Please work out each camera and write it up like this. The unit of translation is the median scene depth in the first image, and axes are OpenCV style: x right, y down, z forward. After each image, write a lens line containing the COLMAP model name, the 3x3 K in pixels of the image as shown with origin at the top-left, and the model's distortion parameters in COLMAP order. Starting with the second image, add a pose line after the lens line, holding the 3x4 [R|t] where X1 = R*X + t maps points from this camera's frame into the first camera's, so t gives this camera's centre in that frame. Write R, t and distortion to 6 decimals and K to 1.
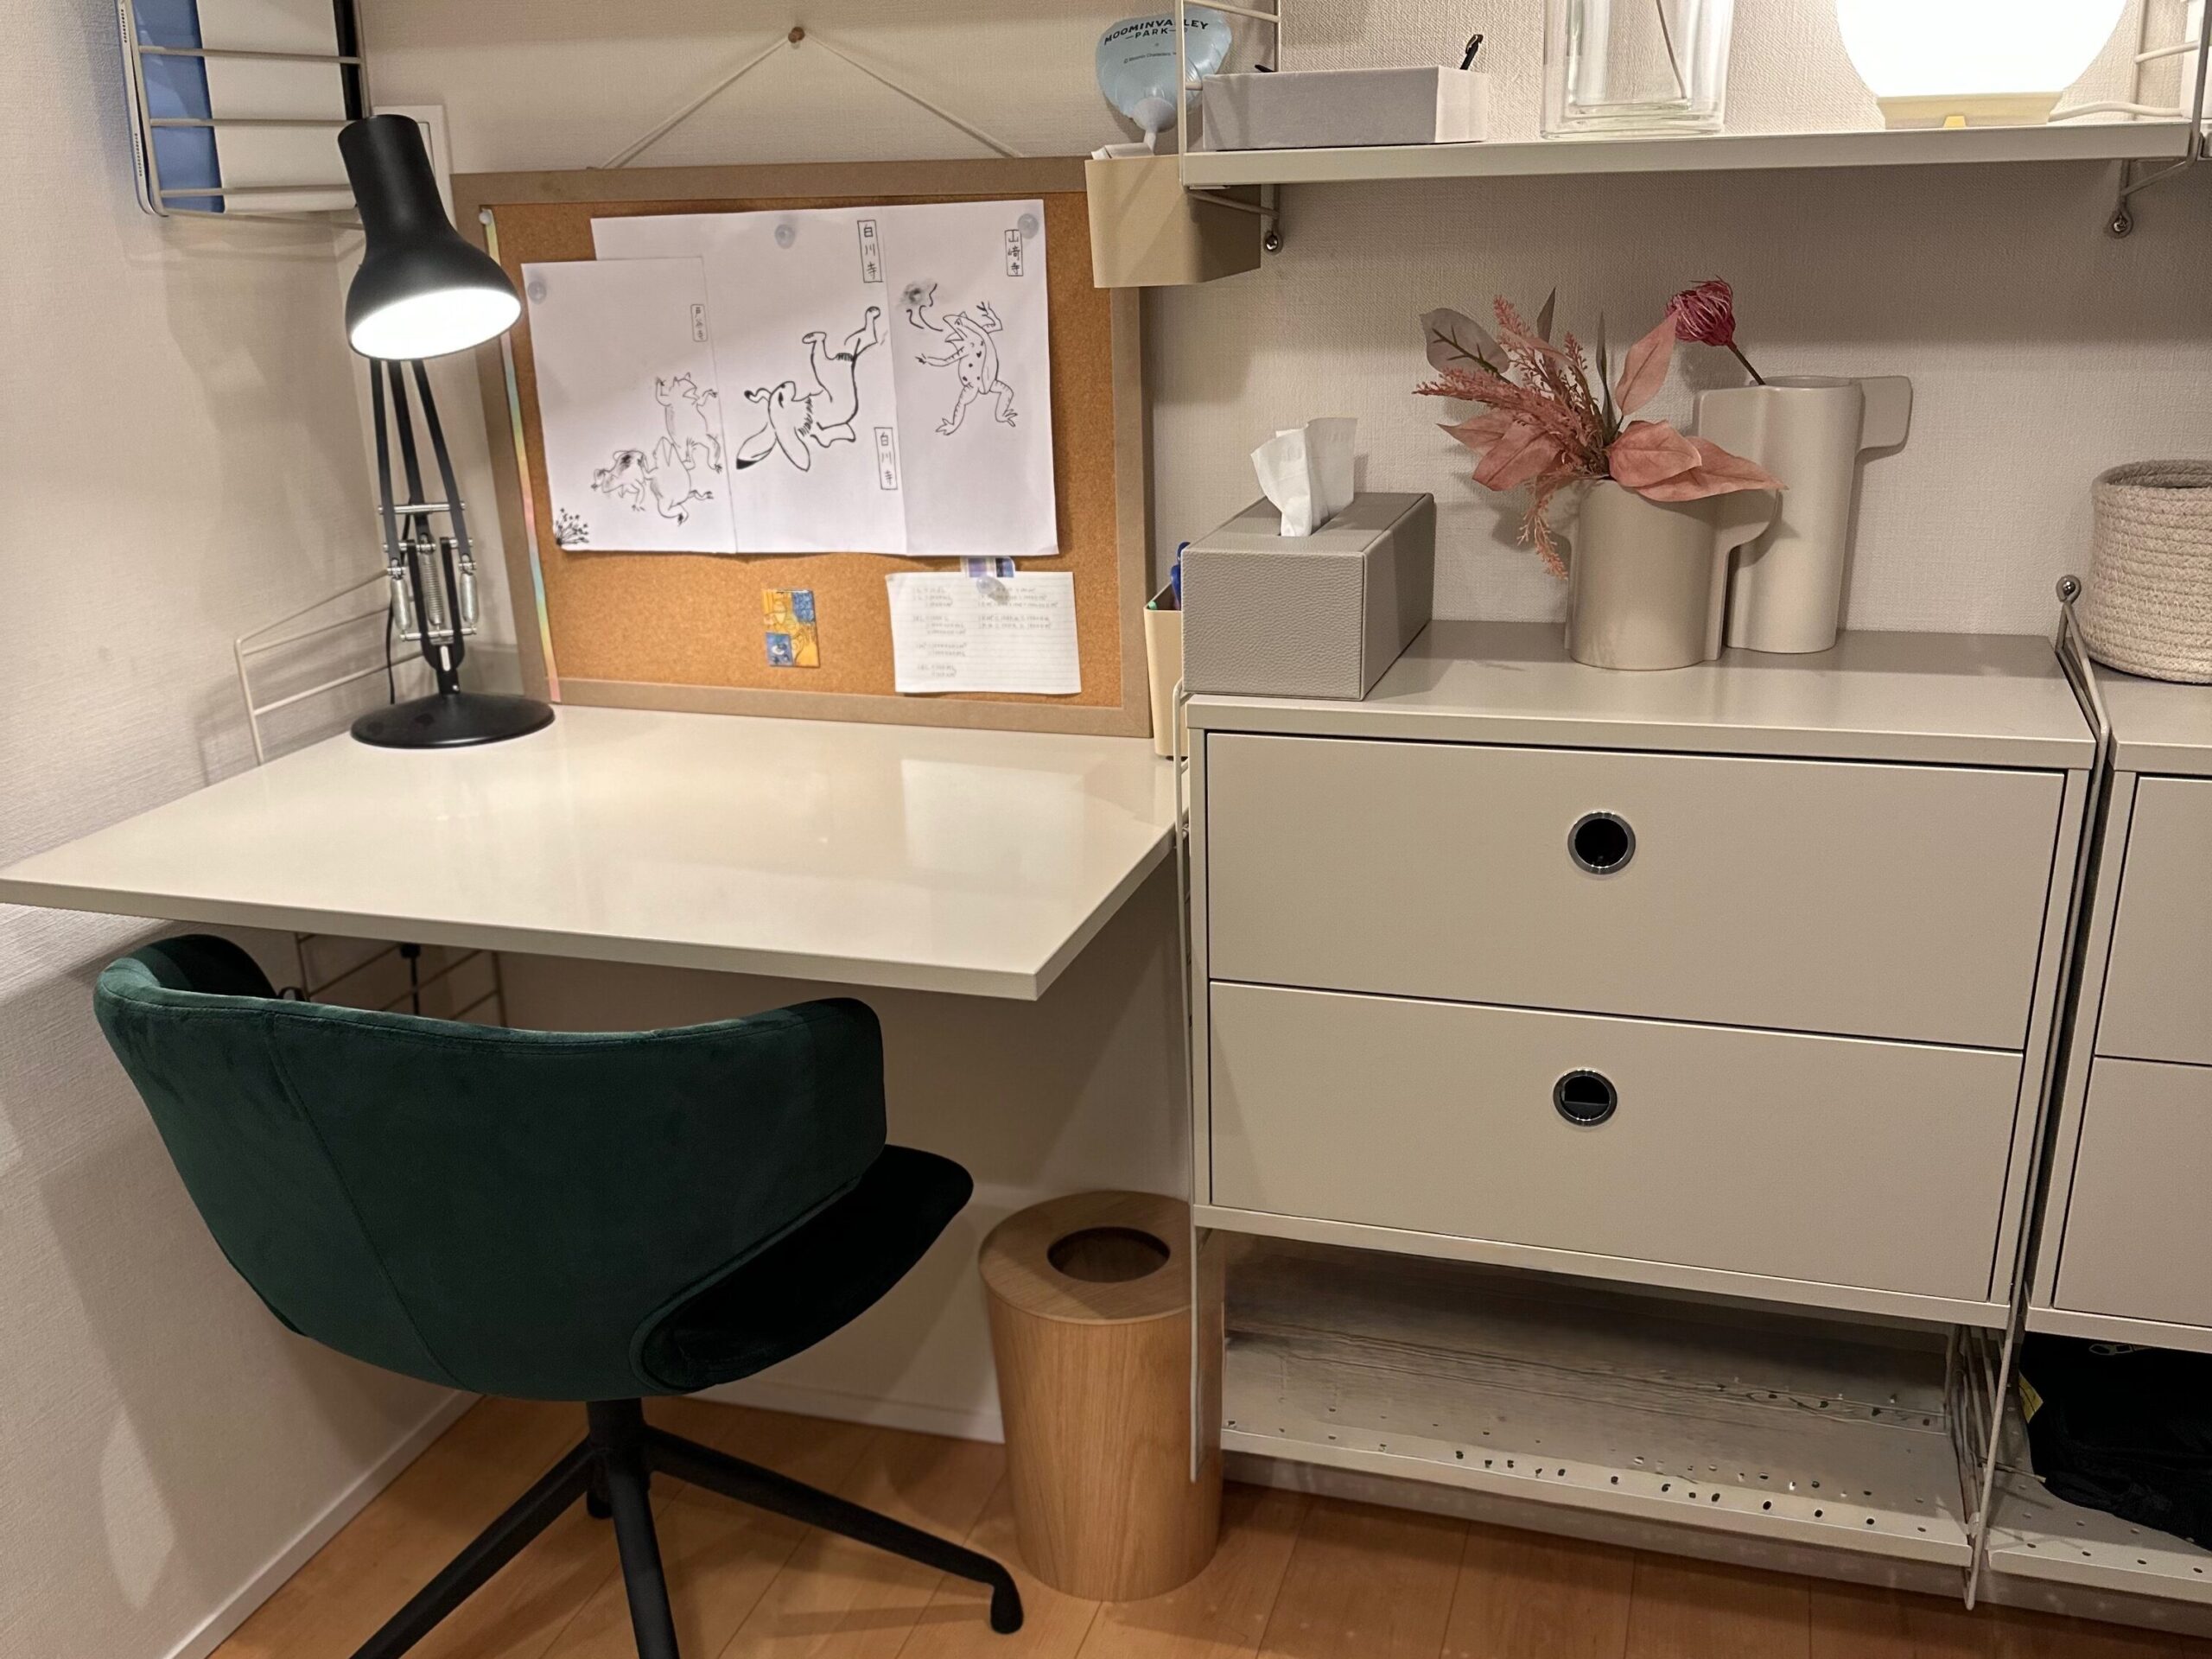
lens RADIAL K [[2049.3, 0, 1126.1], [0, 2049.3, 982.8], [0, 0, 1]] dist [0.050056, 0.000000]
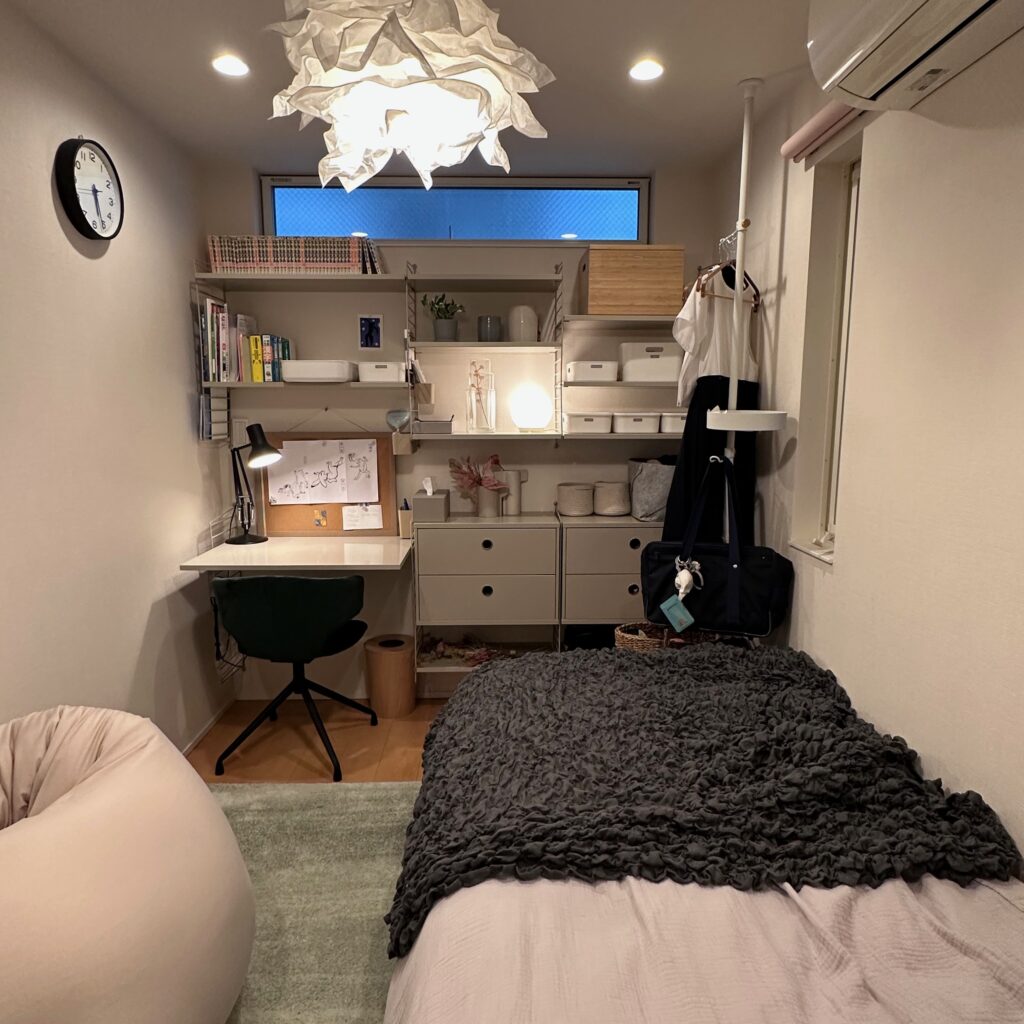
lens RADIAL K [[697.3, 0, 512.3], [0, 697.3, 511.2], [0, 0, 1]] dist [-0.006548, -0.000500]
pose [[0.945459, -0.023214, 0.324913, -0.302152], [0.095955, 0.973047, -0.209696, 0.229890], [-0.311287, 0.229436, 0.922204, -0.773060]]
